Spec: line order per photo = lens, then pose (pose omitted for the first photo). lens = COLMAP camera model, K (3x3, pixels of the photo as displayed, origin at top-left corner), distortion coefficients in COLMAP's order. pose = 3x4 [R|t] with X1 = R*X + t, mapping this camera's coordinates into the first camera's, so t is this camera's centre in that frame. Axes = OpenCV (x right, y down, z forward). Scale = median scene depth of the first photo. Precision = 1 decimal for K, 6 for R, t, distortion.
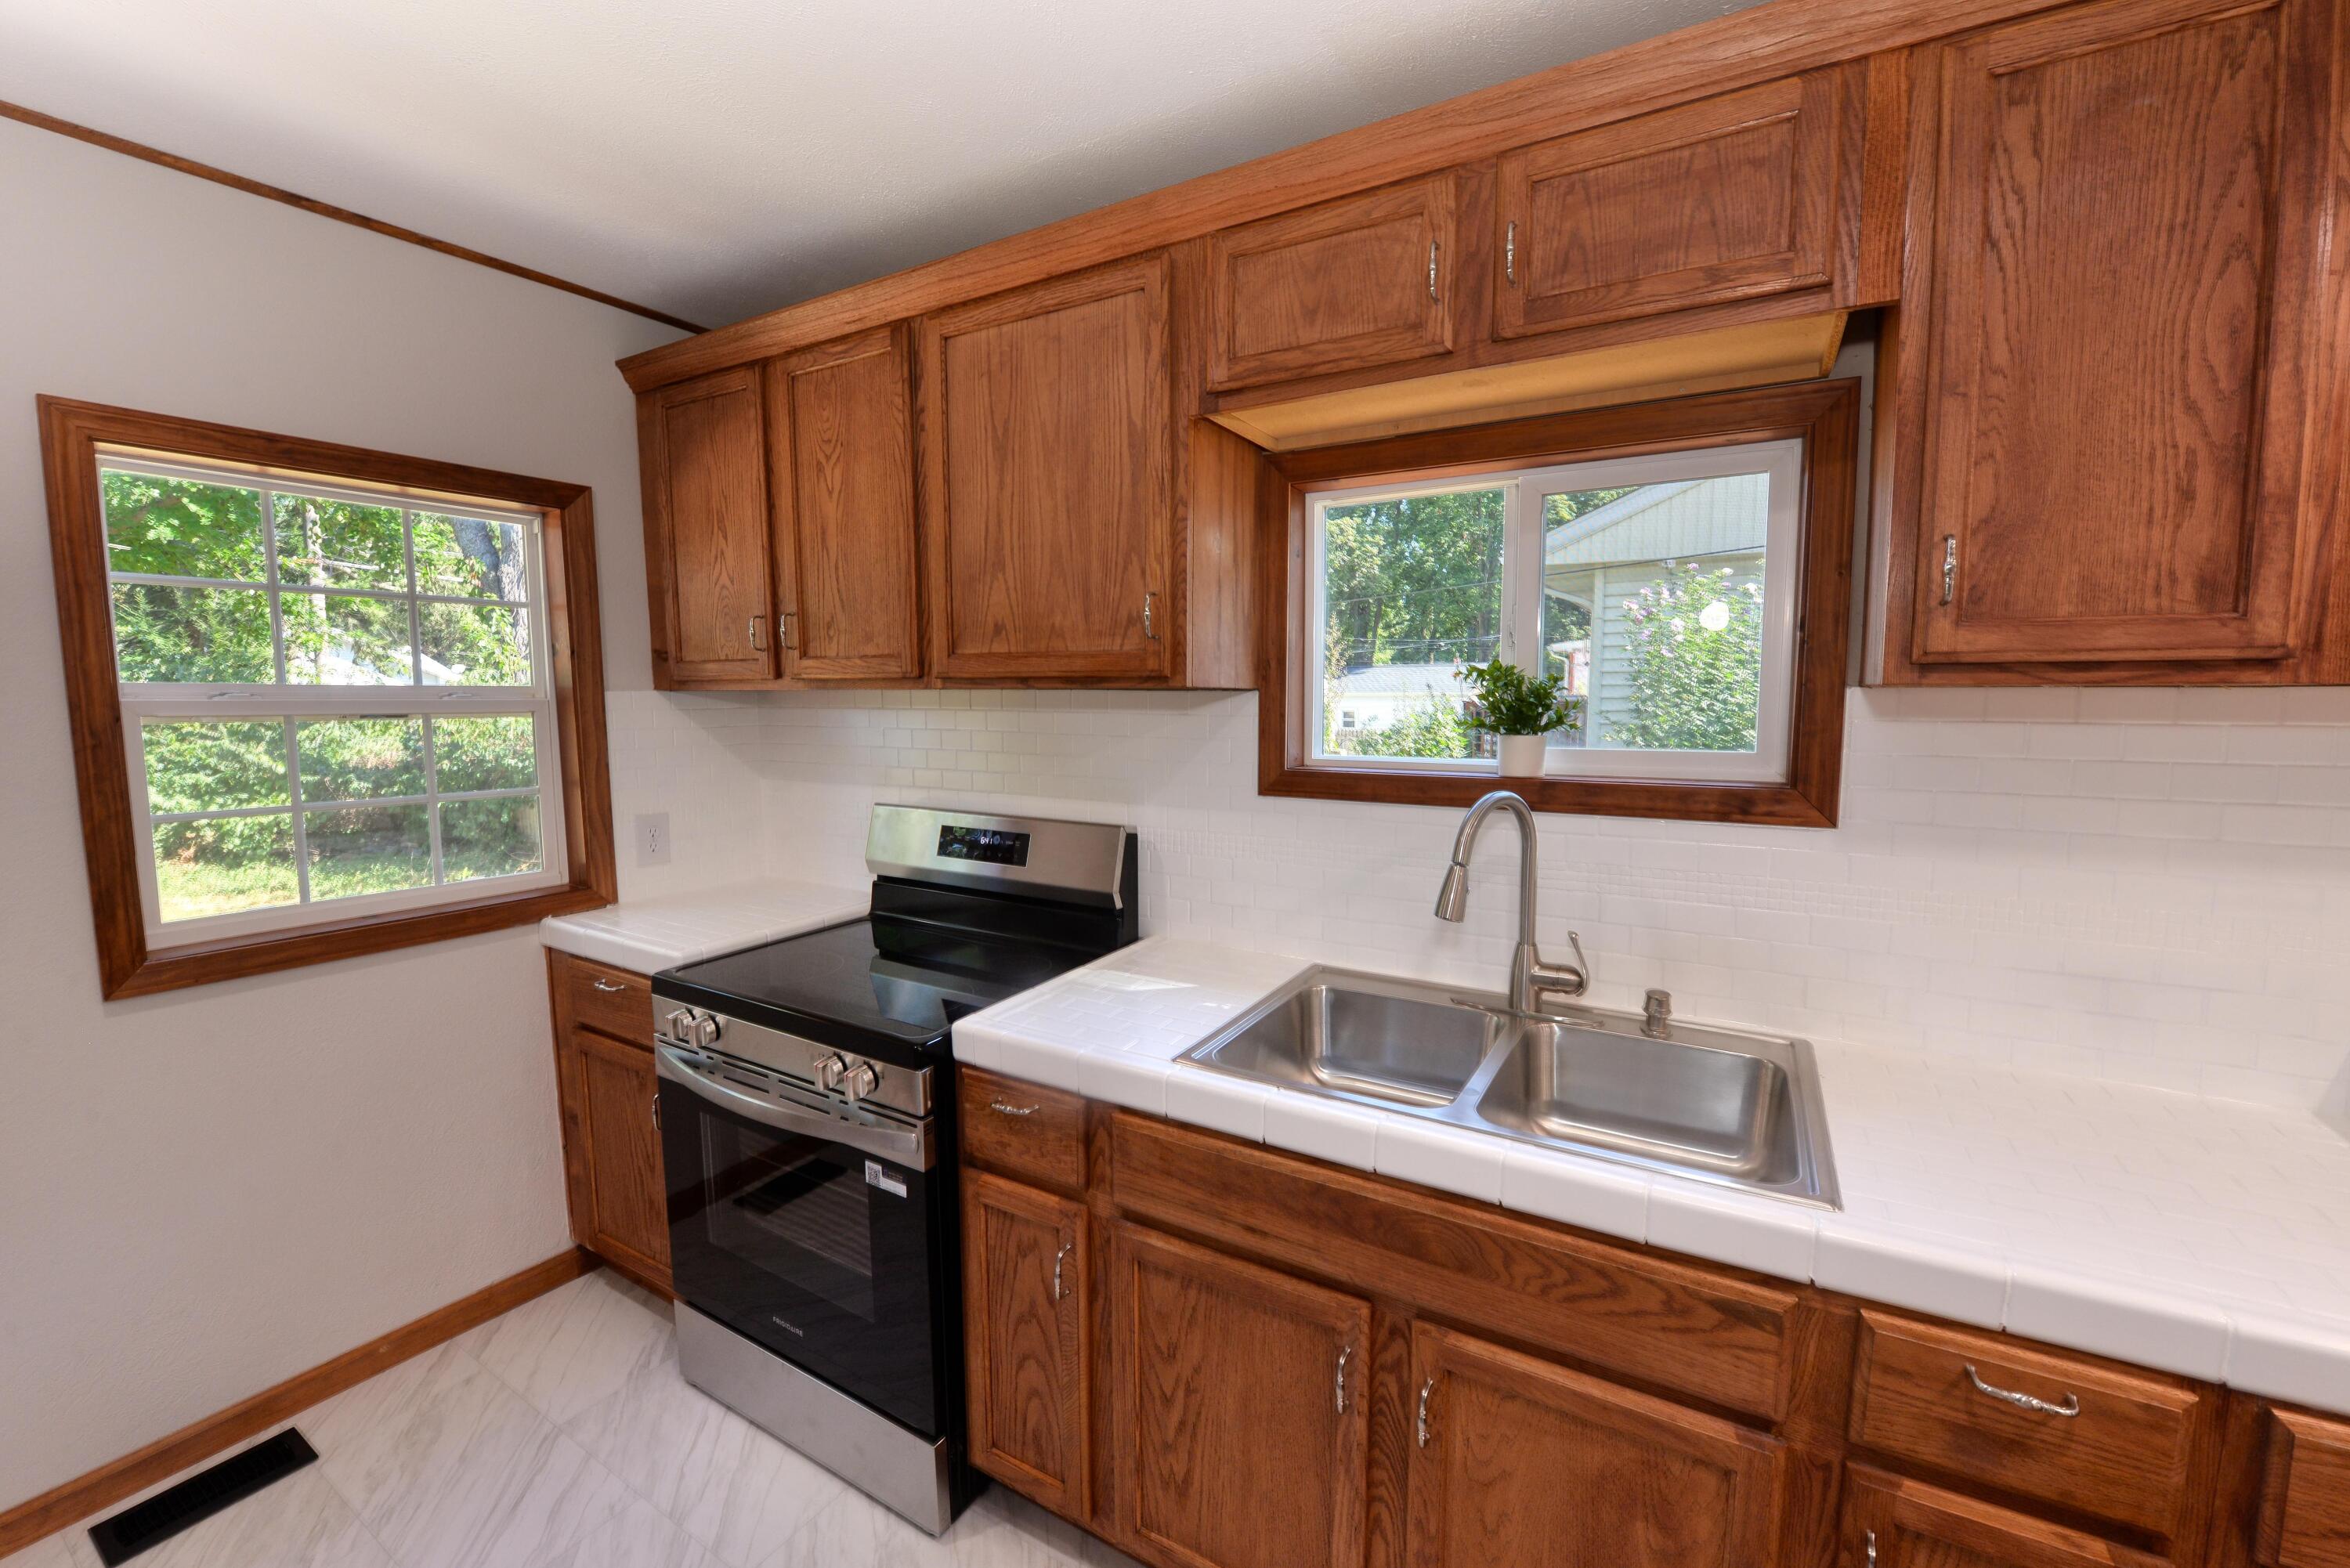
lens RADIAL K [[943.4, 0, 1175.0], [0, 943.4, 784.0], [0, 0, 1]] dist [-0.018172, -0.000216]
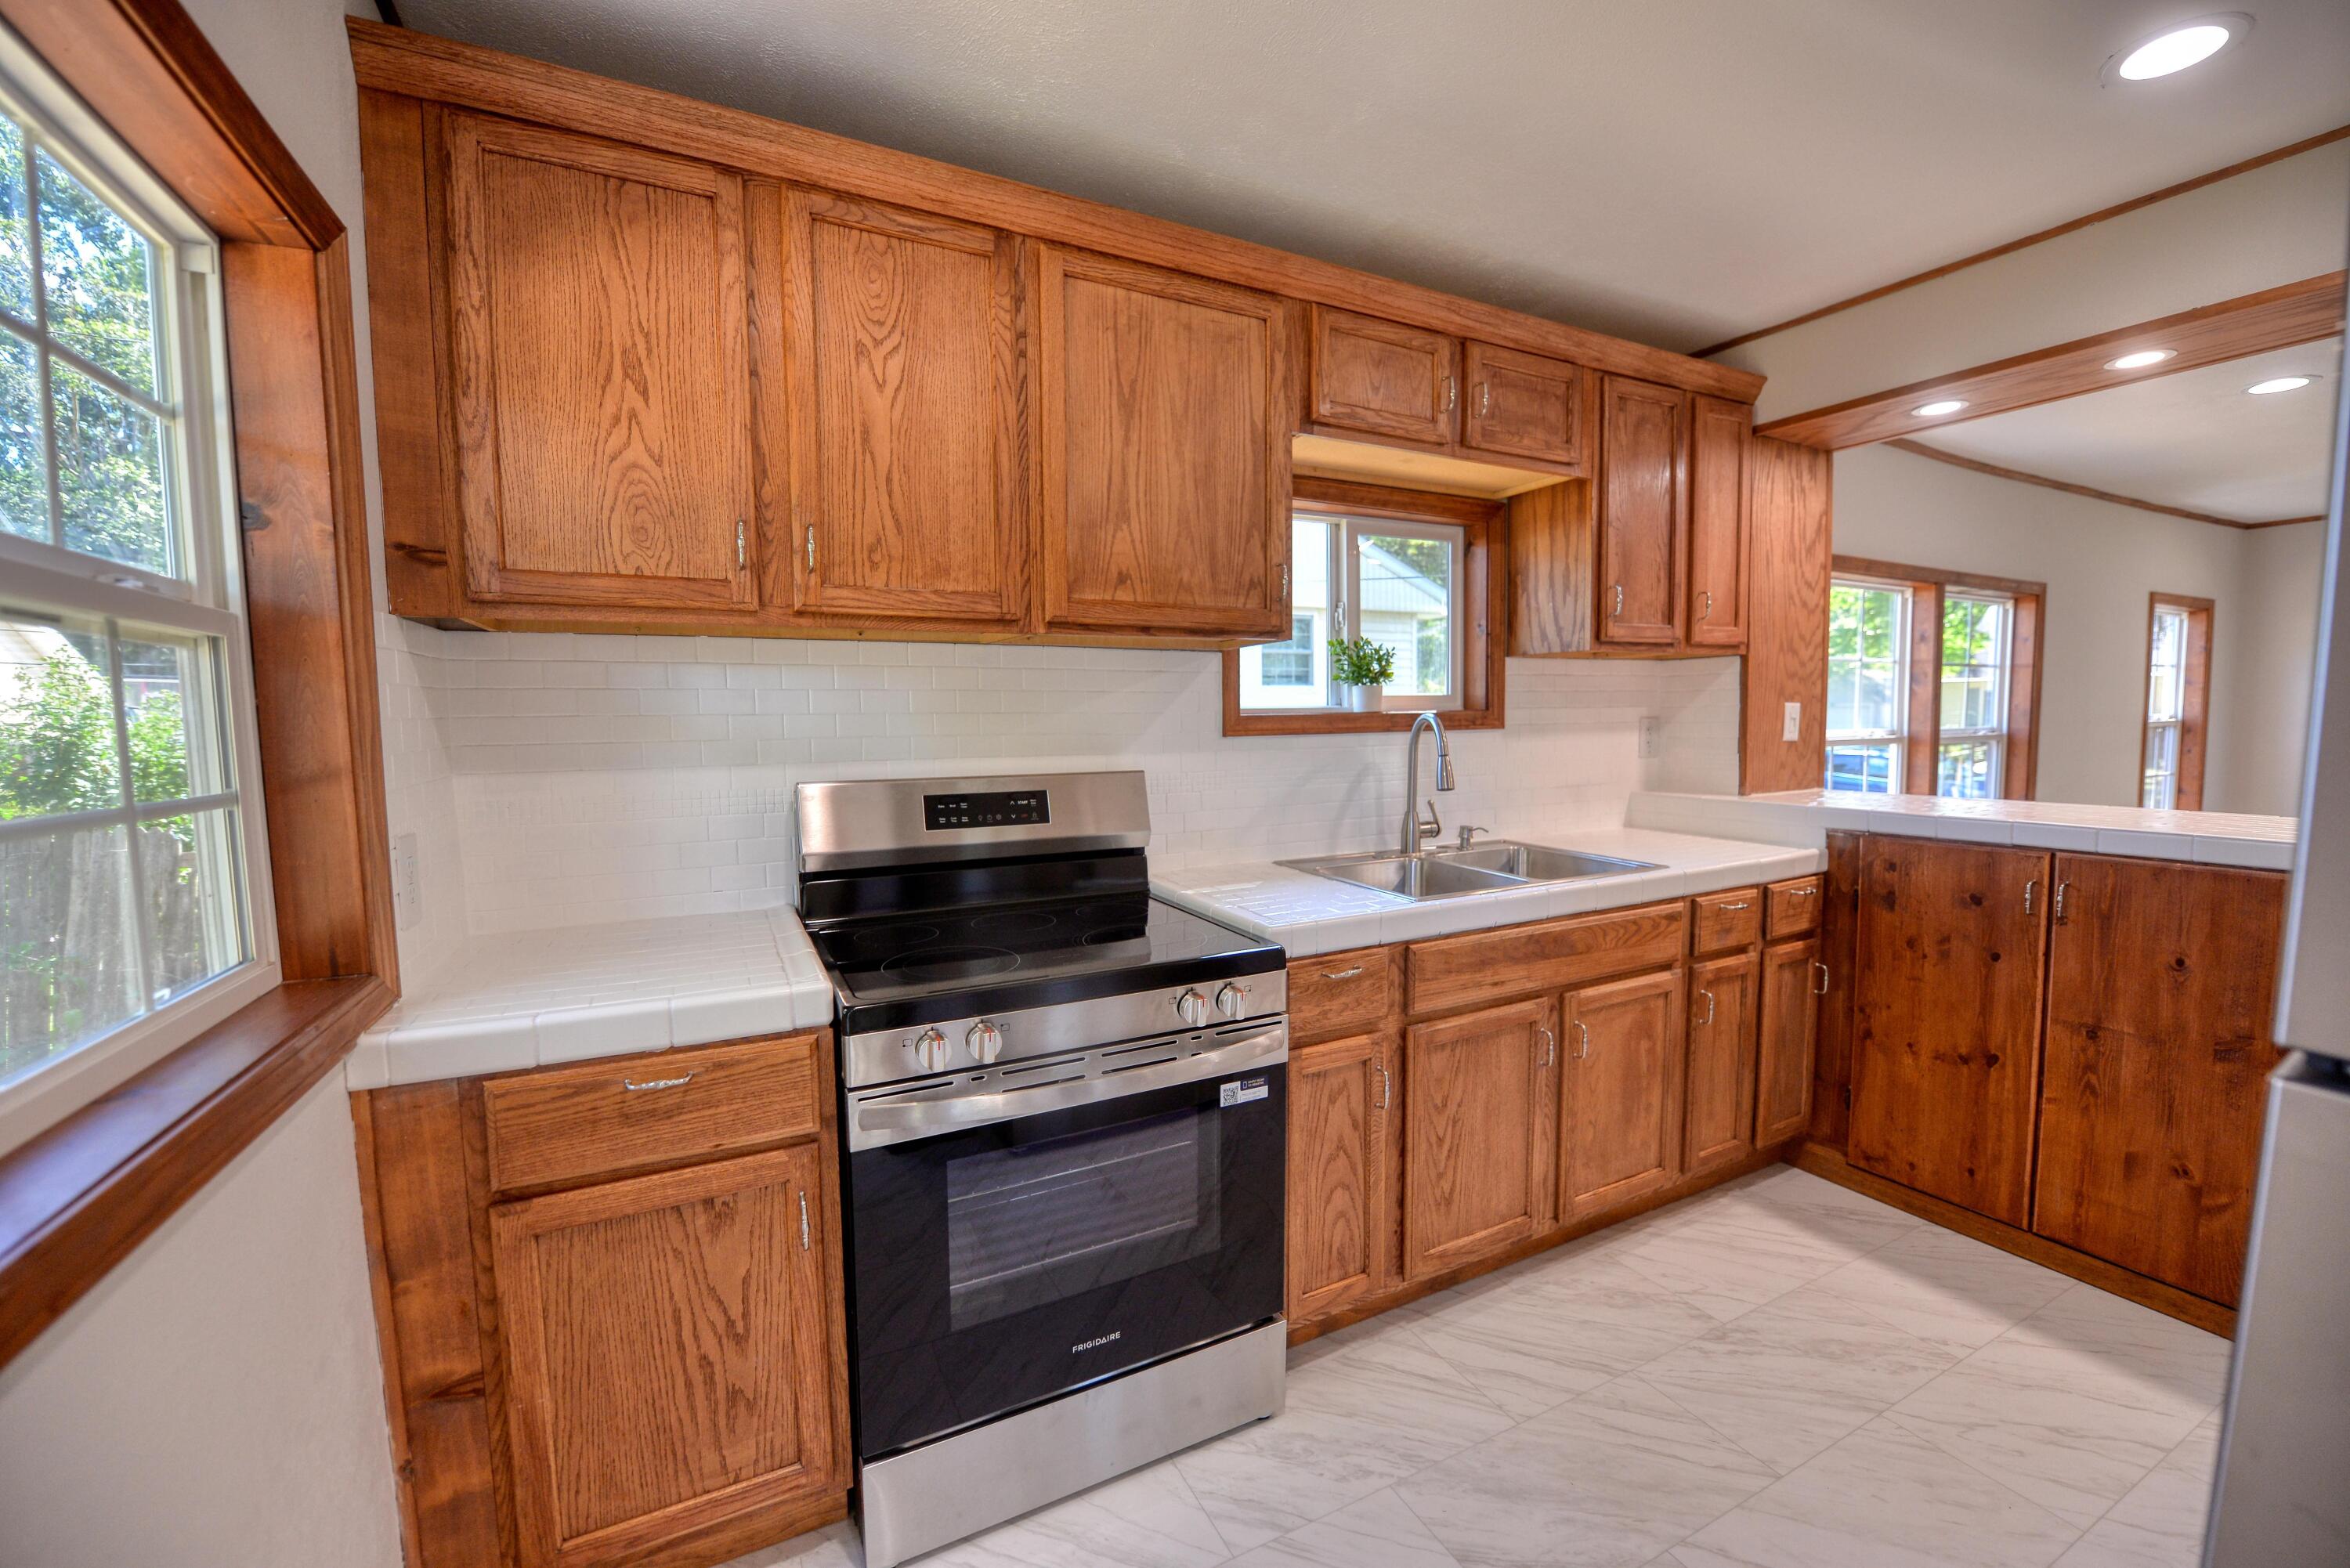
lens RADIAL K [[932.0, 0, 1175.0], [0, 932.0, 784.0], [0, 0, 1]] dist [-0.018884, -0.000260]
pose [[0.532122, -0.067329, 0.843986, -1.085488], [0.092456, 0.995493, 0.021123, 0.046350], [-0.841604, 0.066791, 0.535949, 0.441305]]
